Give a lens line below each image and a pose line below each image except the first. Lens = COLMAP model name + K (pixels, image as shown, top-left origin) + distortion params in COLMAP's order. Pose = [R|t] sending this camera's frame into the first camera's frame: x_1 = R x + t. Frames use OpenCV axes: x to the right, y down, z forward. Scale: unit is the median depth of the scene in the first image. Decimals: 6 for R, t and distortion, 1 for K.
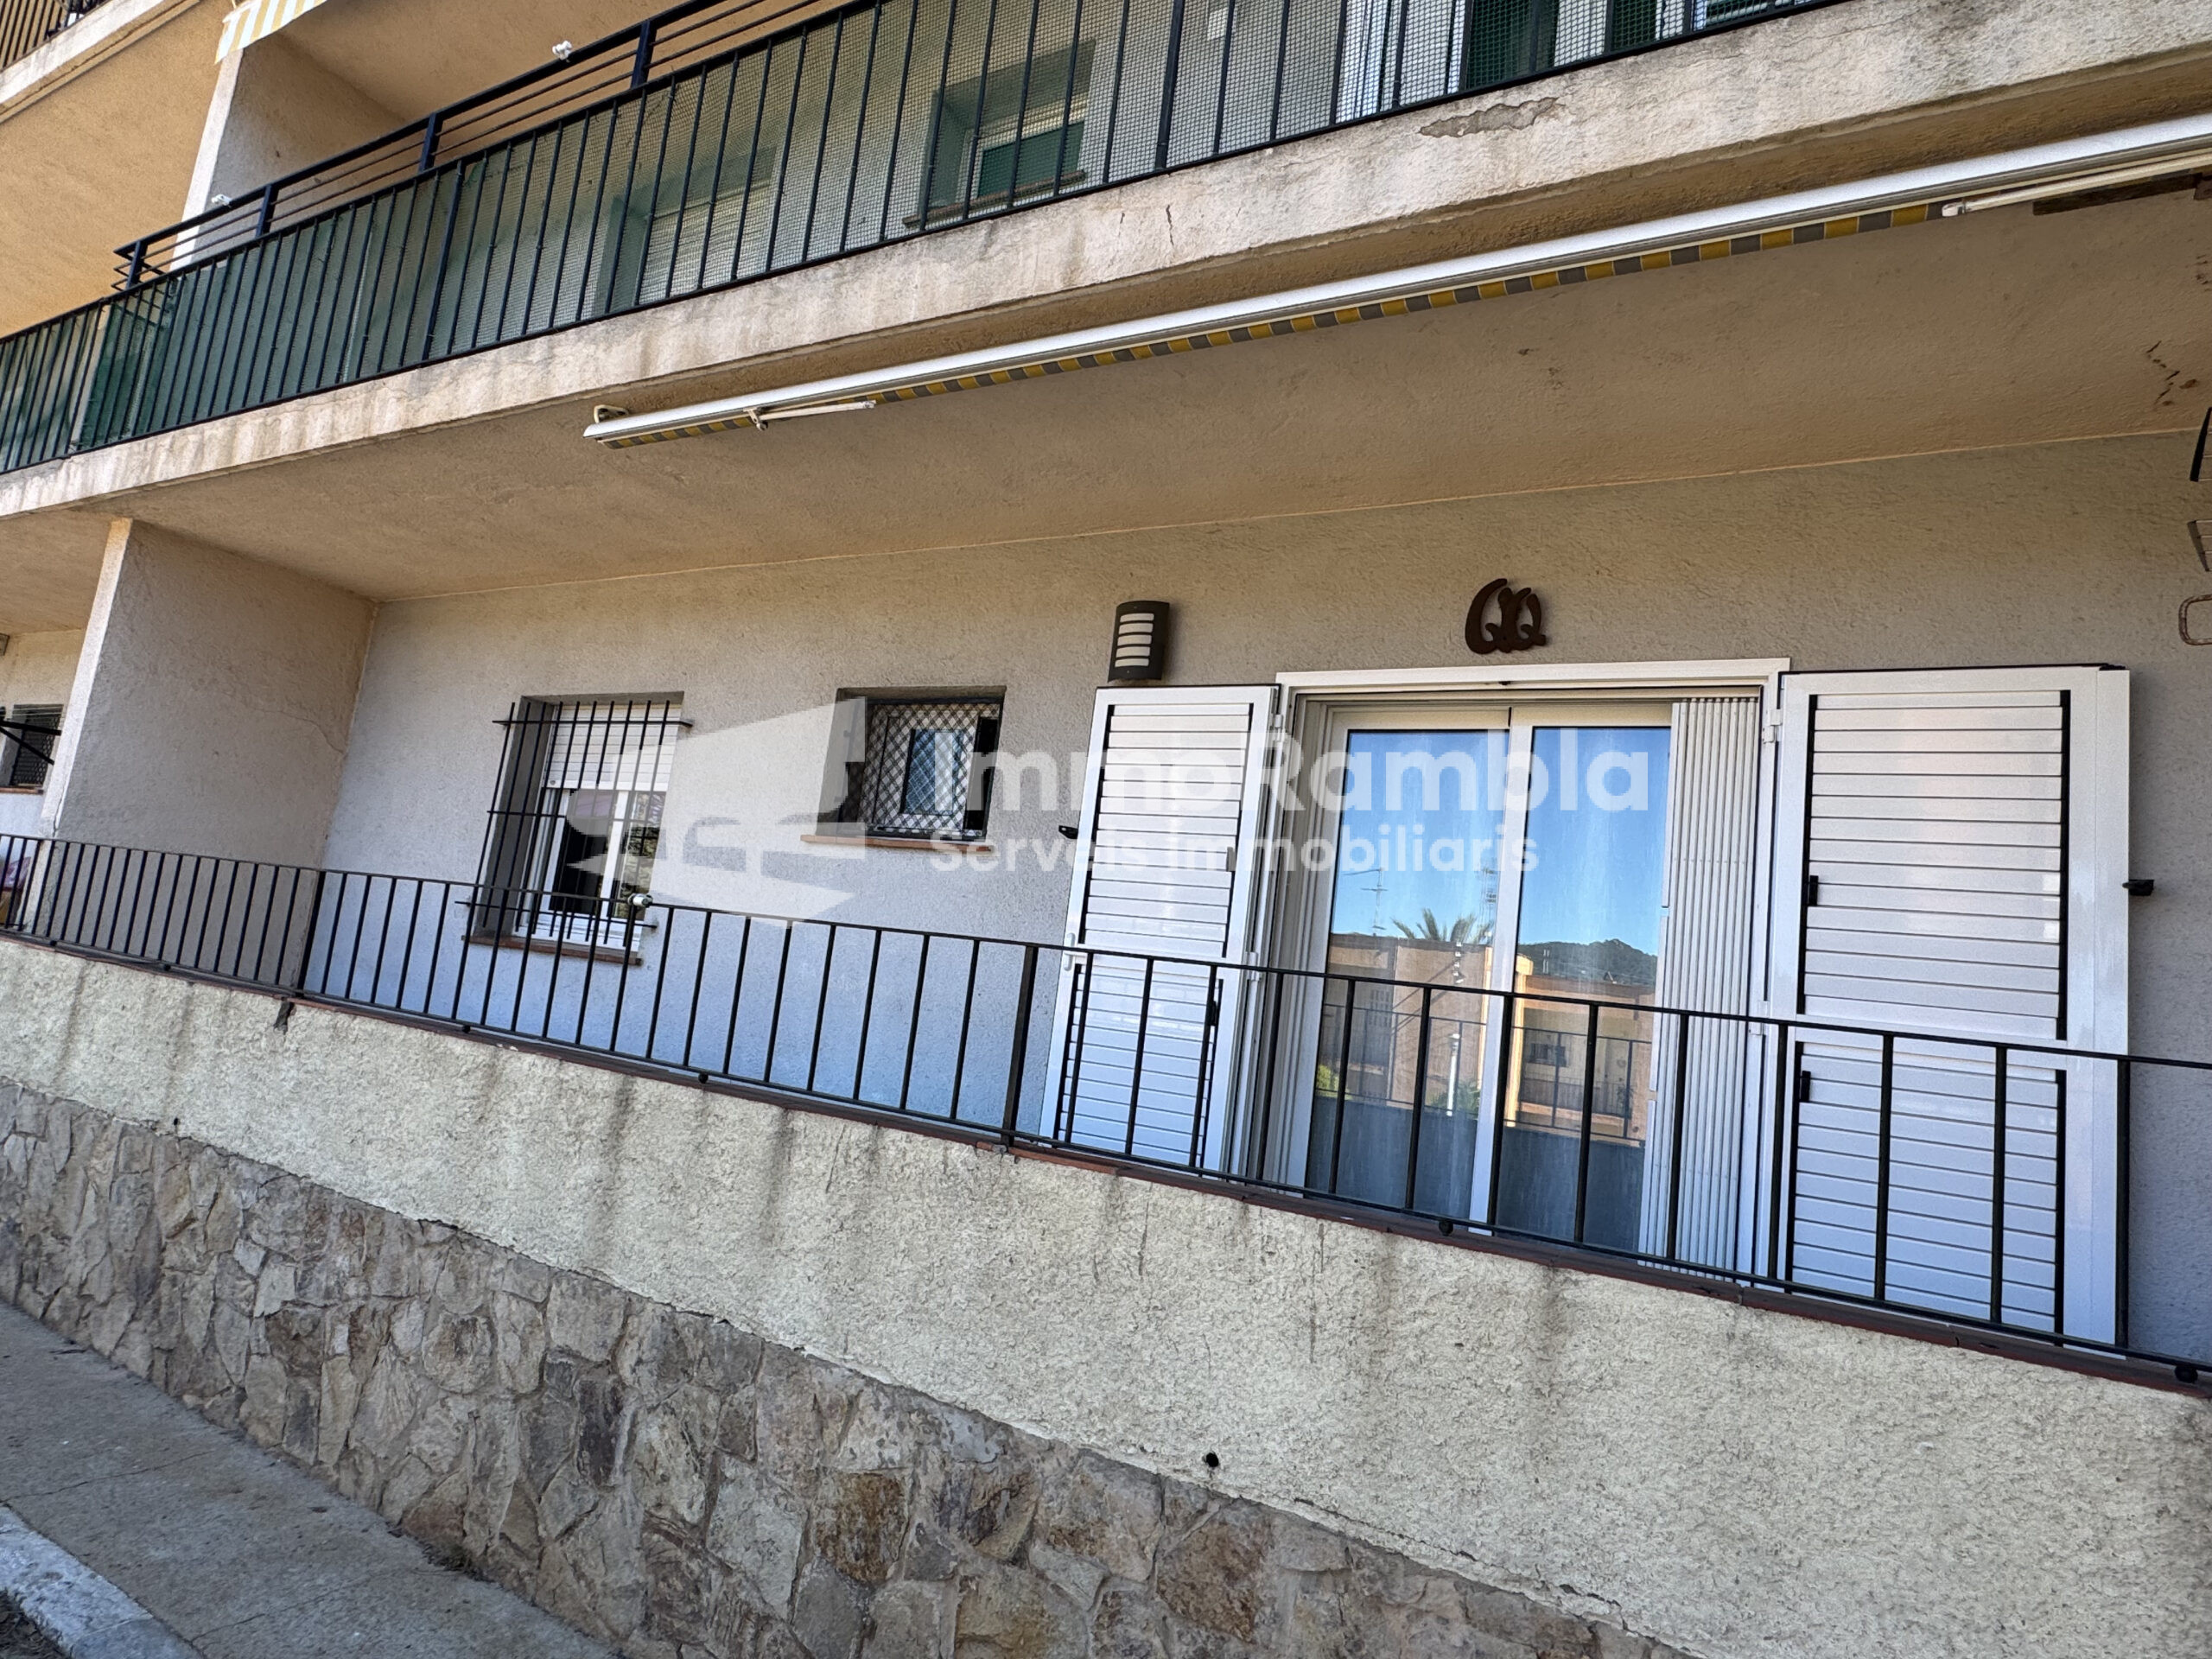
lens RADIAL K [[1230.3, 0, 1098.9], [0, 1230.3, 829.8], [0, 0, 1]] dist [-0.004355, -0.000212]
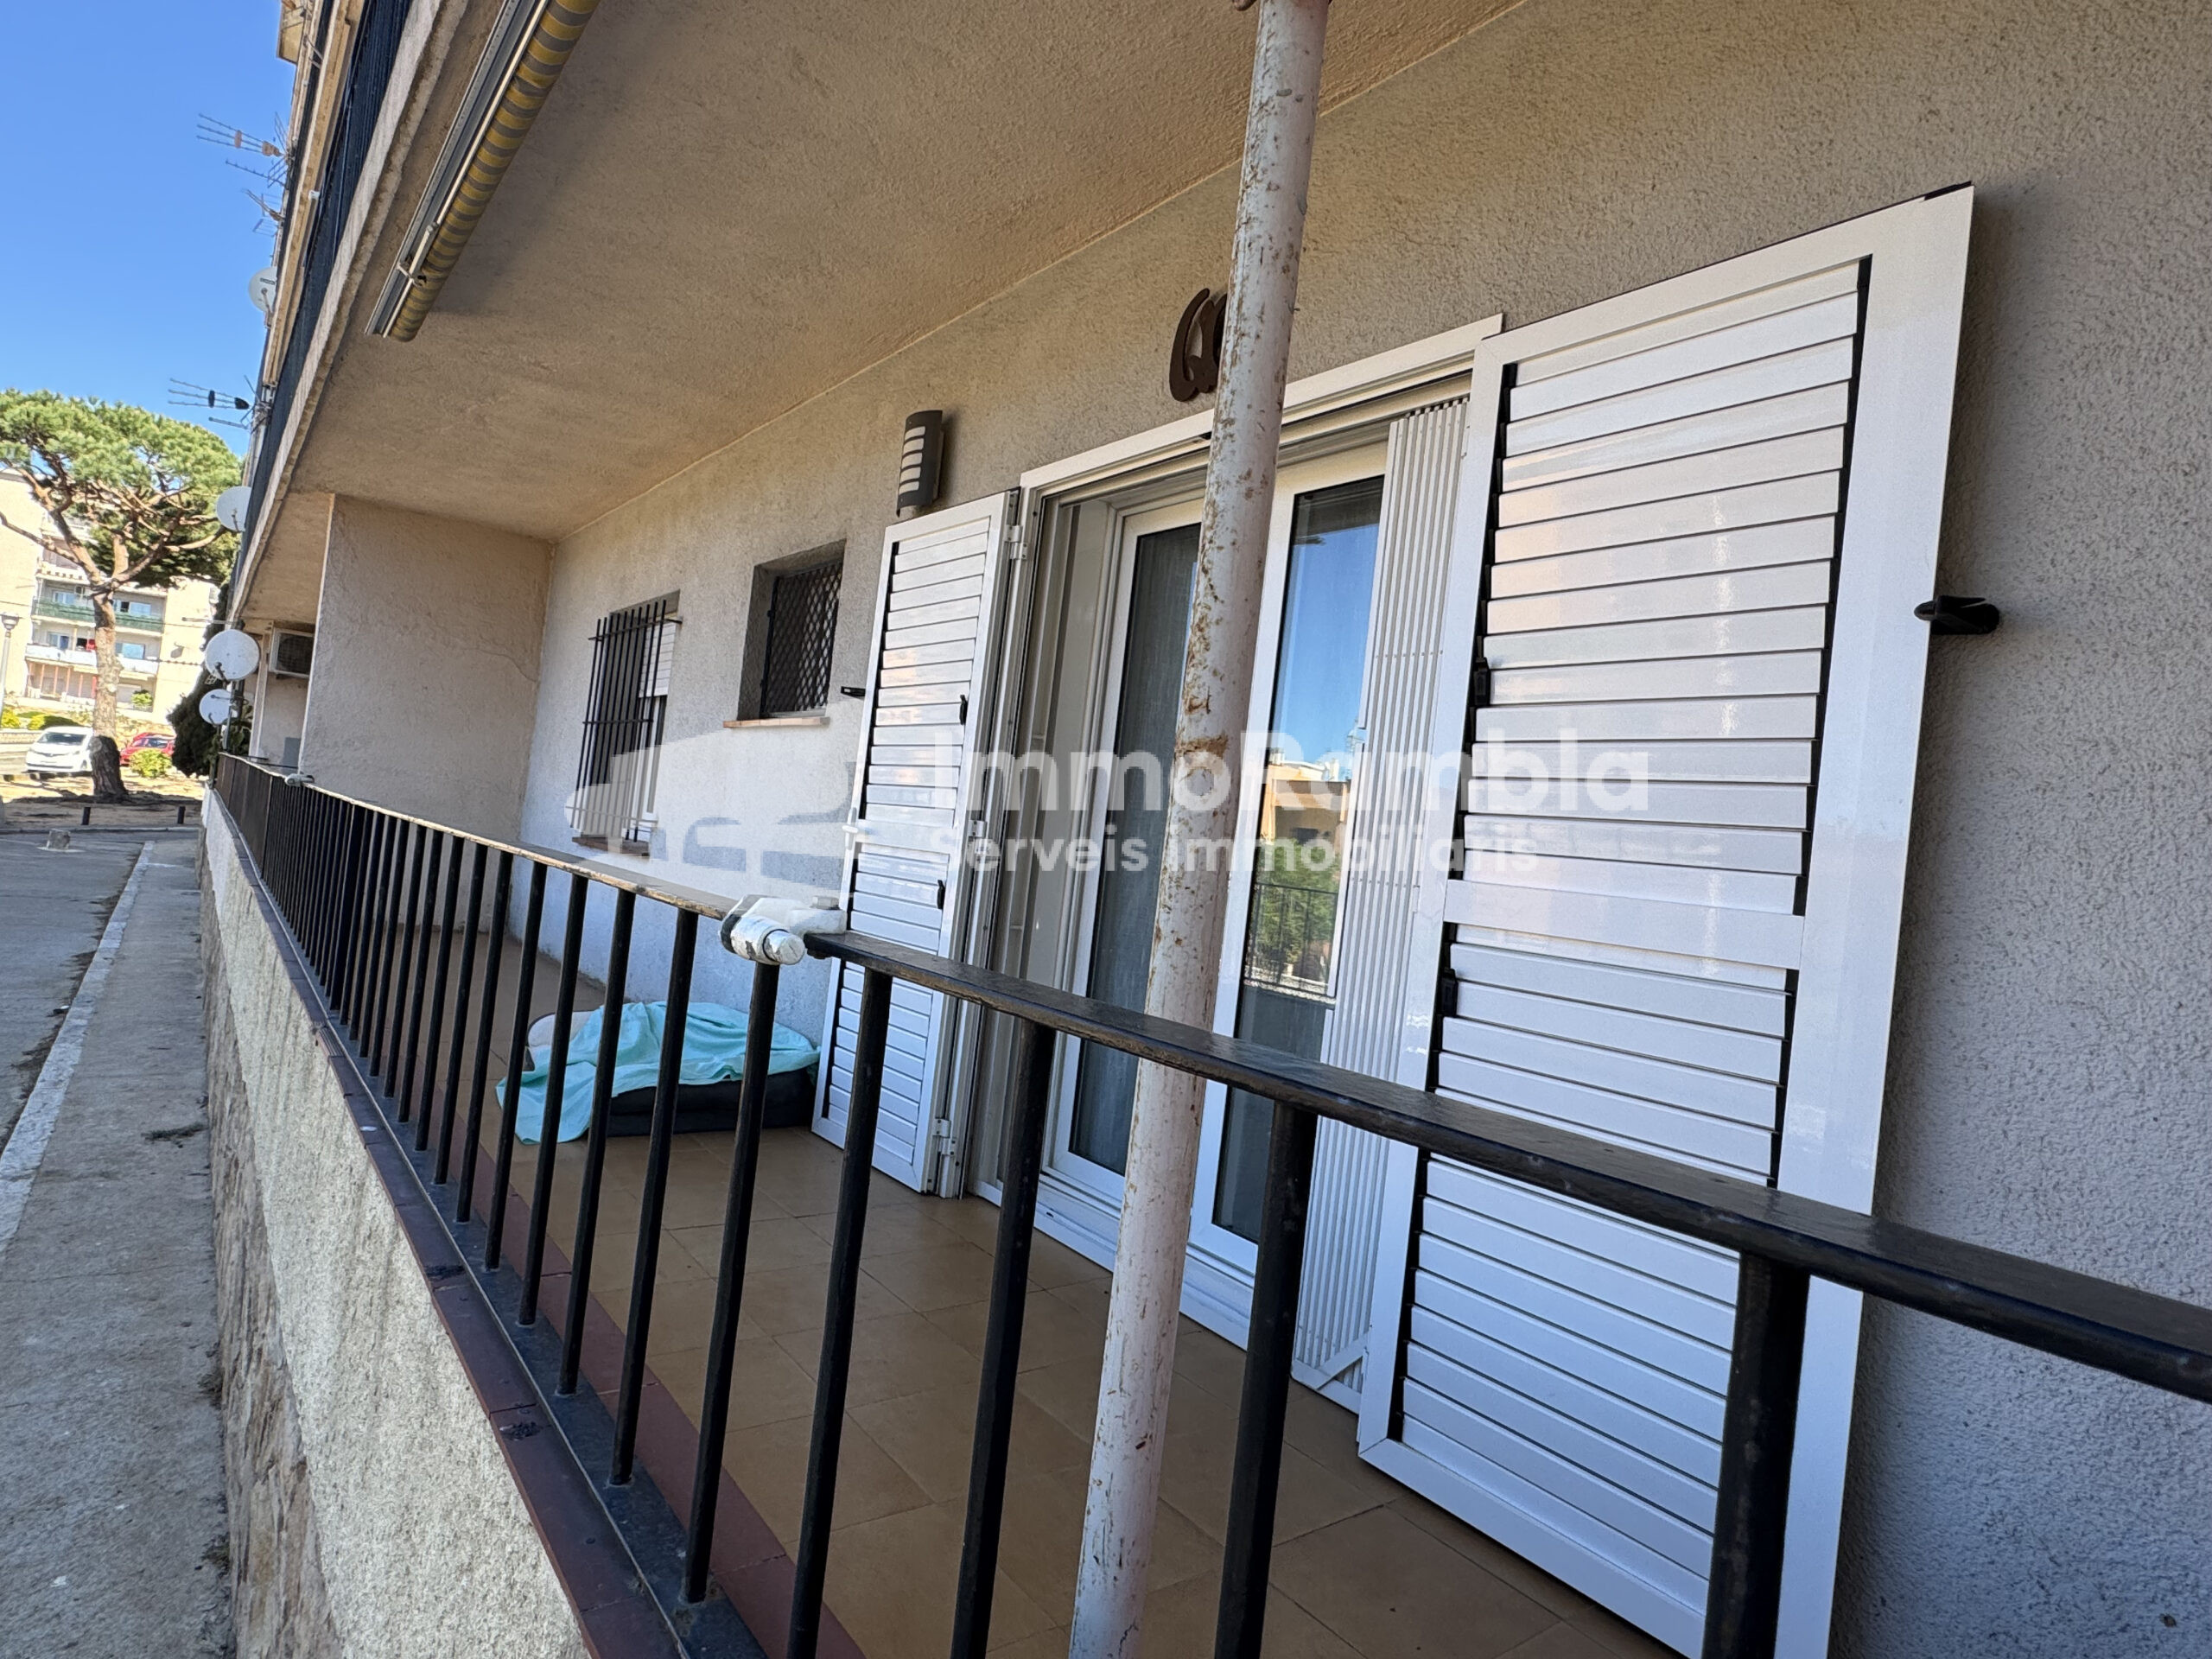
lens RADIAL K [[1230.3, 0, 1103.4], [0, 1230.3, 835.5], [0, 0, 1]] dist [-0.004355, -0.000212]
pose [[0.913465, -0.025304, -0.406129, 0.492806], [0.055308, 0.996523, 0.062311, 0.057940], [0.403140, -0.079381, 0.911689, 0.262536]]
